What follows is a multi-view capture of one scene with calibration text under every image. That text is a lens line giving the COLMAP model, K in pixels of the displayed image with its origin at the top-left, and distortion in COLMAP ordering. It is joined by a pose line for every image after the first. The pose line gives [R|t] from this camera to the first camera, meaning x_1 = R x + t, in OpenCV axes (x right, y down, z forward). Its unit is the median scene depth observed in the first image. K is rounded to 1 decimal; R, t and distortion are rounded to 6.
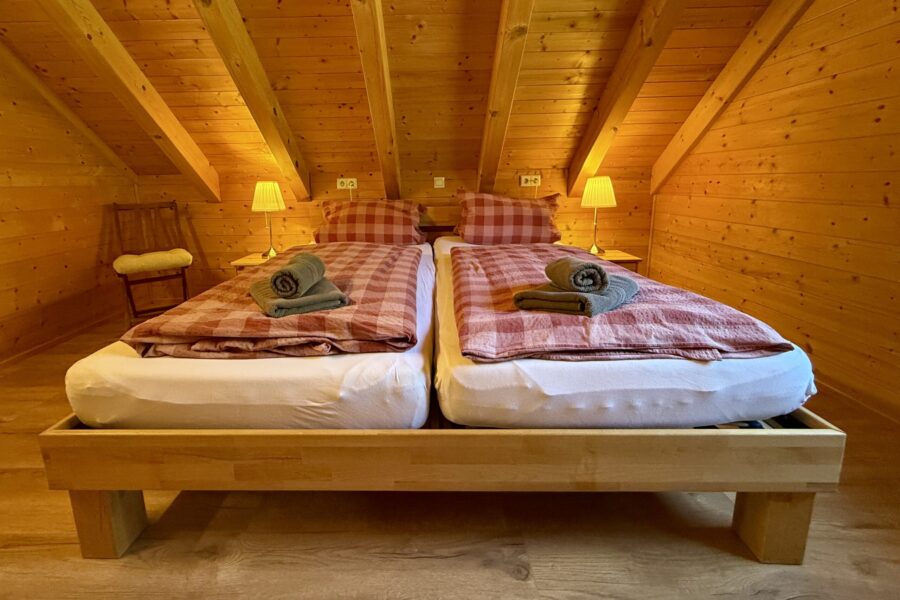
lens RADIAL K [[379.8, 0, 447.2], [0, 379.8, 241.0], [0, 0, 1]] dist [0.000012, 0.000023]
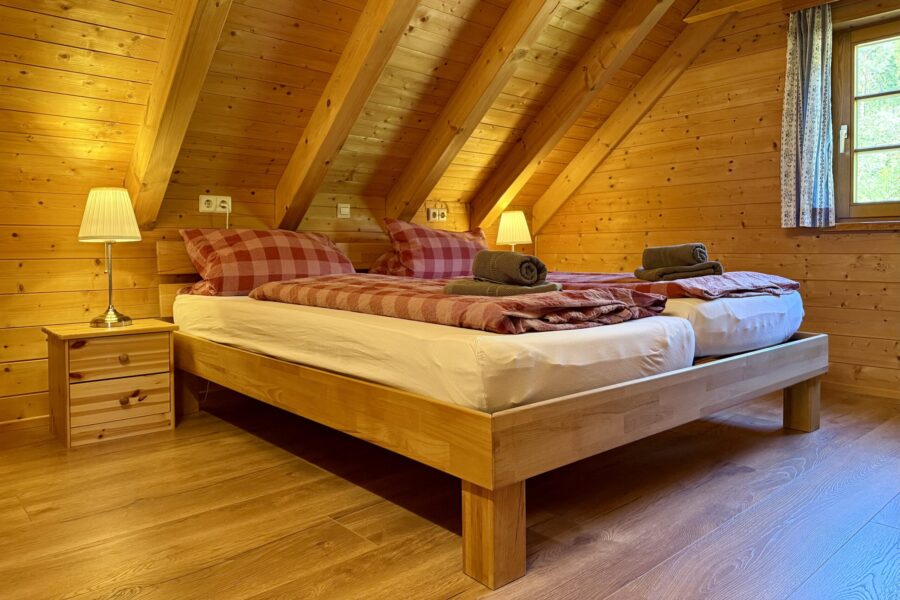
lens RADIAL K [[630.2, 0, 451.0], [0, 630.2, 270.3], [0, 0, 1]] dist [0.079978, -0.120909]
pose [[0.737043, -0.007913, 0.675800, -1.092169], [0.104303, 0.989283, -0.102172, 0.165741], [-0.667749, 0.145793, 0.729970, -0.012188]]
